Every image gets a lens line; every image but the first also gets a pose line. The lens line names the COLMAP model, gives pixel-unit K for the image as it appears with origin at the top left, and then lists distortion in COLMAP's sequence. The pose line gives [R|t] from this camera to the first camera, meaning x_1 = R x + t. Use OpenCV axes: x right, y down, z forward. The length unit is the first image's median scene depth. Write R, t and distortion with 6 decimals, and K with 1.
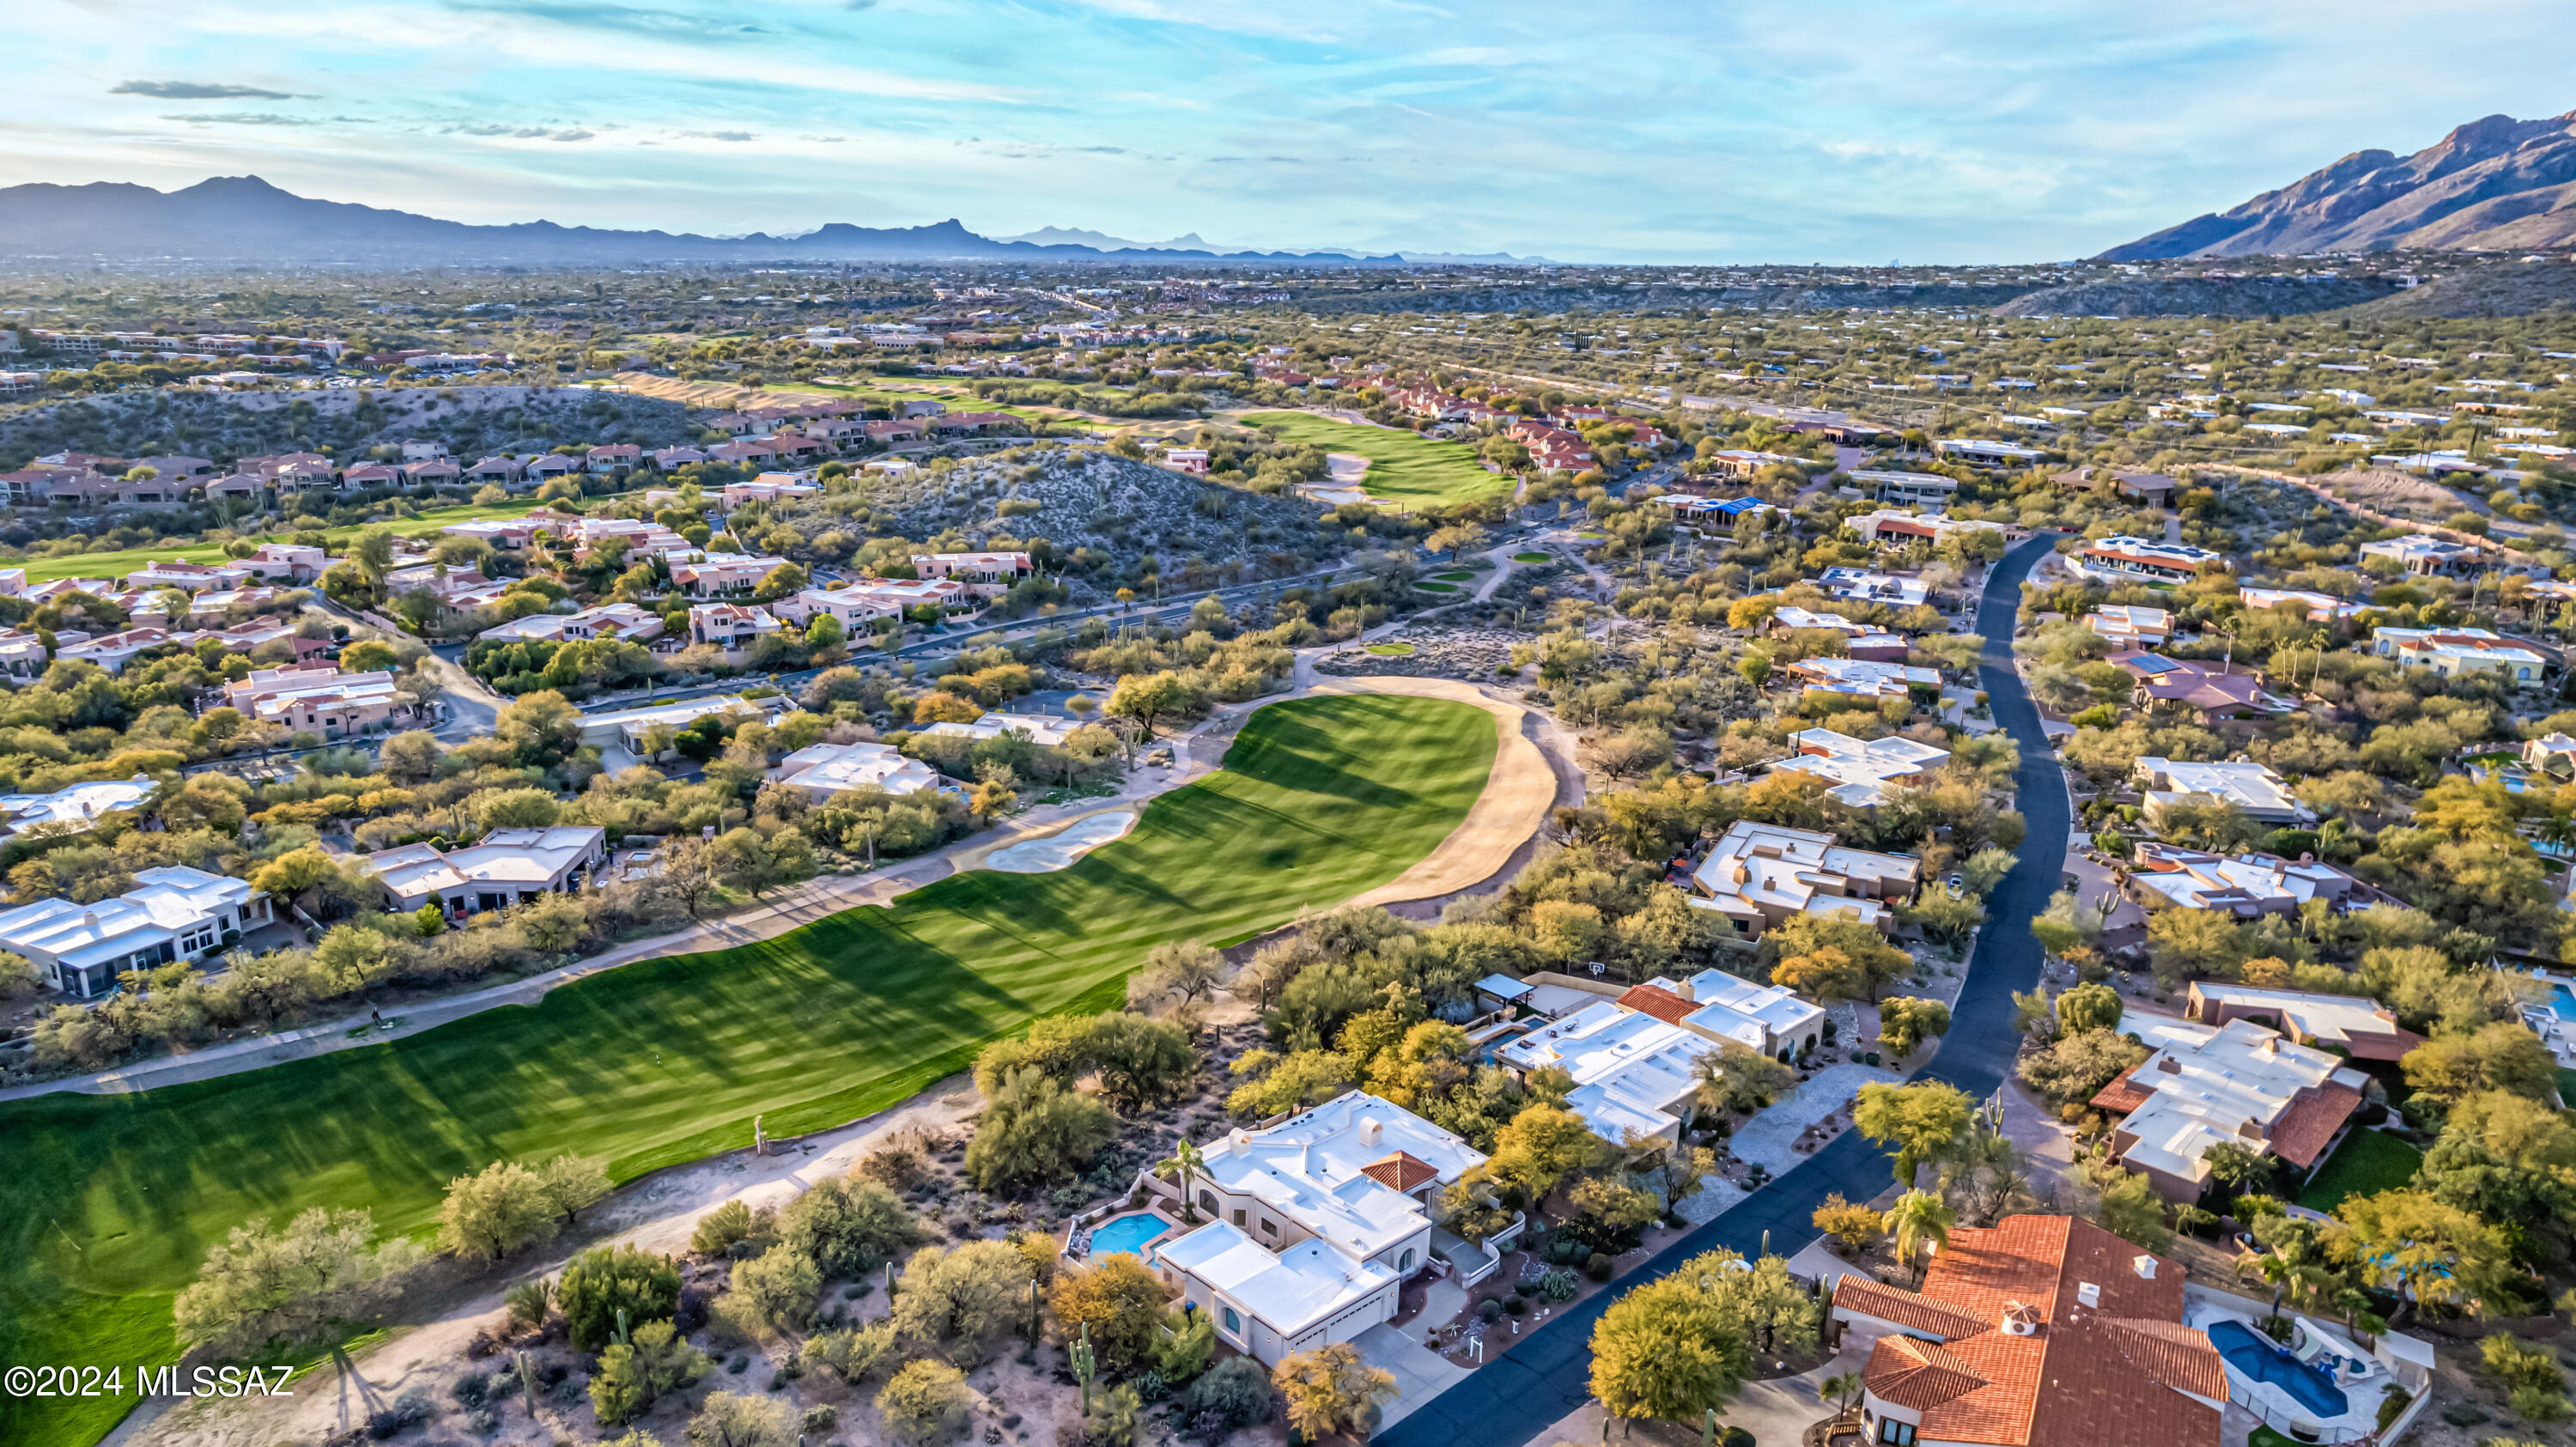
lens RADIAL K [[1719.3, 0, 1288.0], [0, 1719.3, 723.5], [0, 0, 1]] dist [-0.070450, 0.066177]
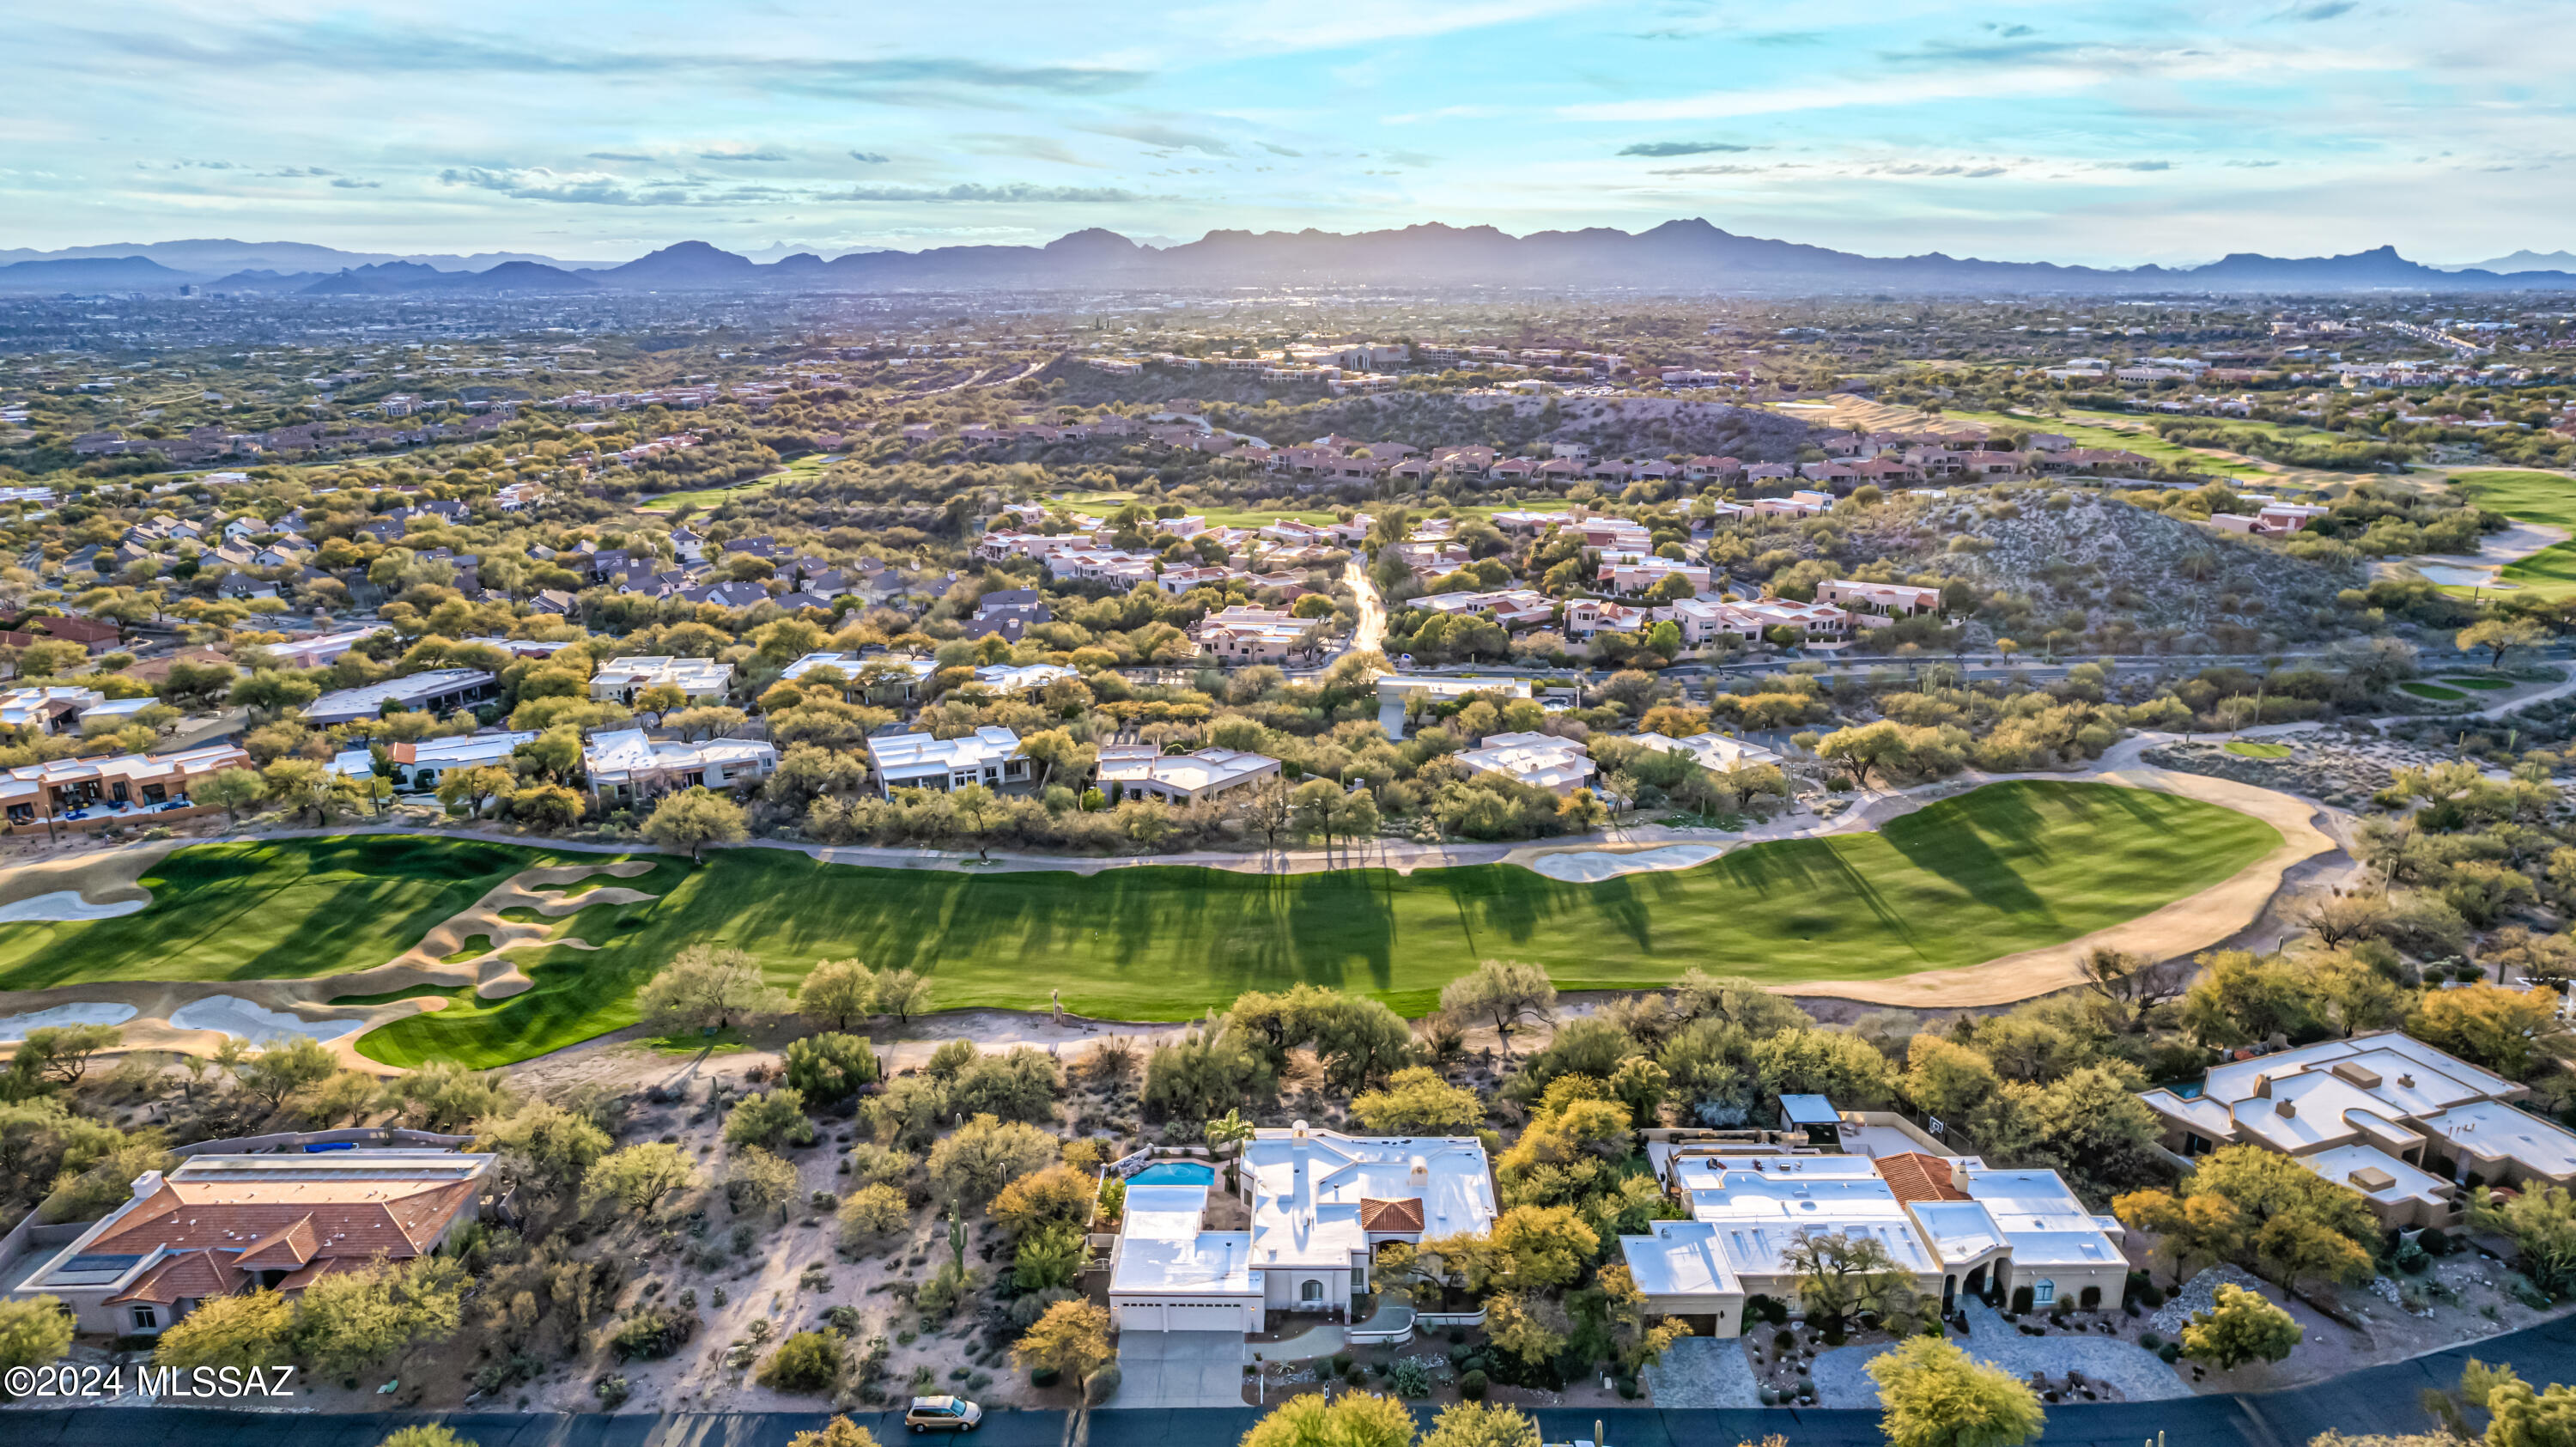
lens RADIAL K [[1662.5, 0, 1288.0], [0, 1662.5, 723.5], [0, 0, 1]] dist [-0.070588, 0.053805]
pose [[0.717495, 0.165177, -0.676696, 0.200714], [-0.171161, 0.983500, 0.058585, -0.017476], [0.675207, 0.073790, 0.733928, 0.087558]]
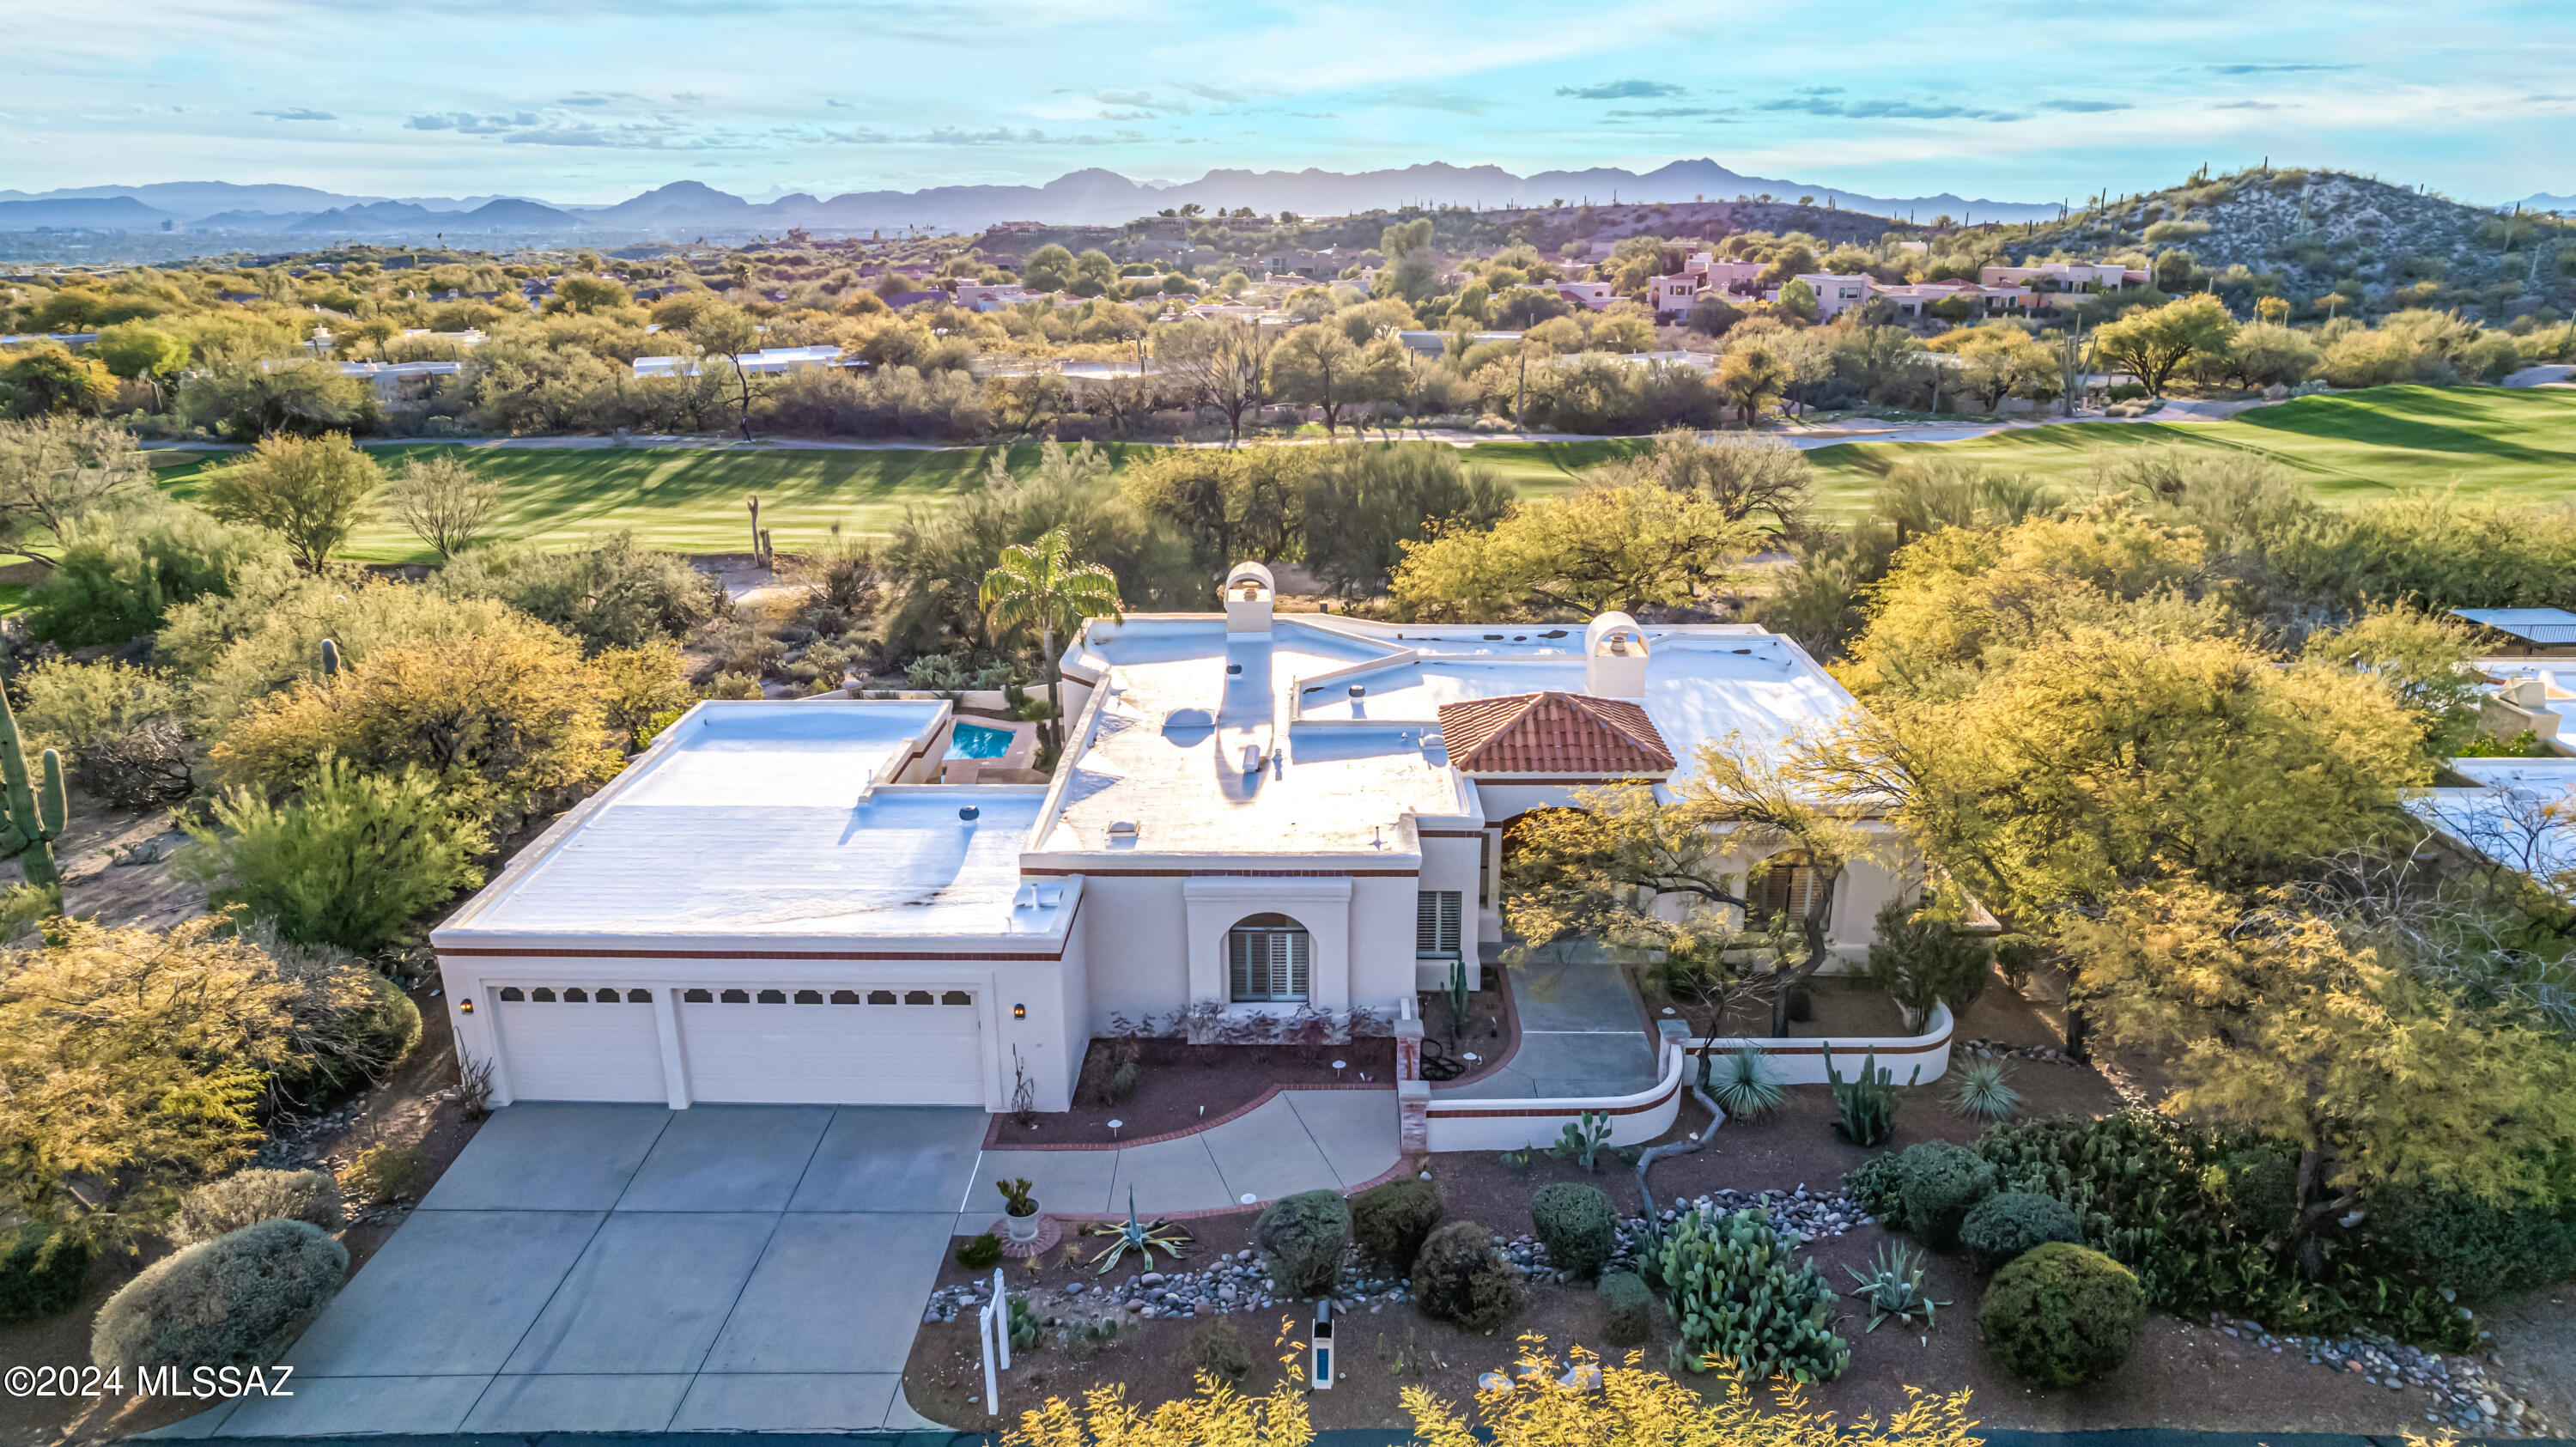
lens RADIAL K [[1662.5, 0, 1288.0], [0, 1662.5, 723.5], [0, 0, 1]] dist [-0.070588, 0.053805]
pose [[0.716768, 0.186240, -0.671981, 0.072504], [-0.171983, 0.981119, 0.088473, 0.079918], [0.675771, 0.052154, 0.735265, 0.256182]]
